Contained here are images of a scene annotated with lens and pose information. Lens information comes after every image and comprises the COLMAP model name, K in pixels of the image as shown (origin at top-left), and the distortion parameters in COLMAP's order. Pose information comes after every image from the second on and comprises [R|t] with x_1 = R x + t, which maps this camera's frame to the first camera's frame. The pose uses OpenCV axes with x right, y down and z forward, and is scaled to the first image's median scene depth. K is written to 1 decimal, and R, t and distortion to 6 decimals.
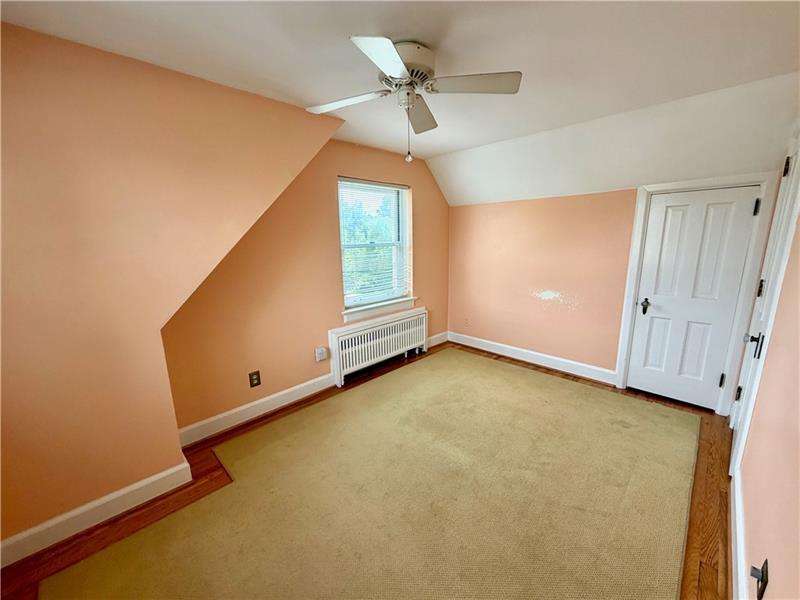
lens RADIAL K [[320.4, 0, 402.8], [0, 320.4, 303.1], [0, 0, 1]] dist [-0.000144, -0.000145]
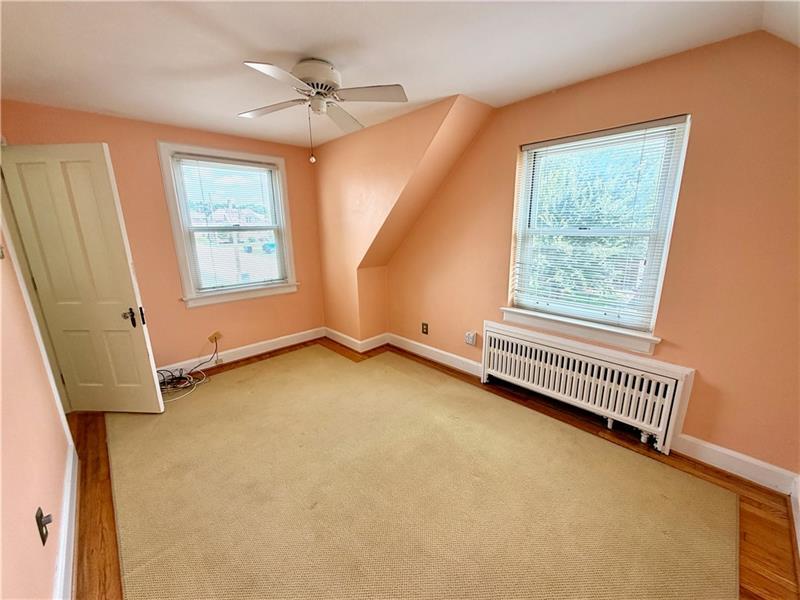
lens RADIAL K [[320.4, 0, 399.3], [0, 320.4, 305.3], [0, 0, 1]] dist [-0.000144, -0.000145]
pose [[-0.048688, 0.260980, -0.964116, 0.644823], [-0.188615, 0.945491, 0.265463, -0.151204], [0.980843, 0.194771, 0.003191, 0.694807]]
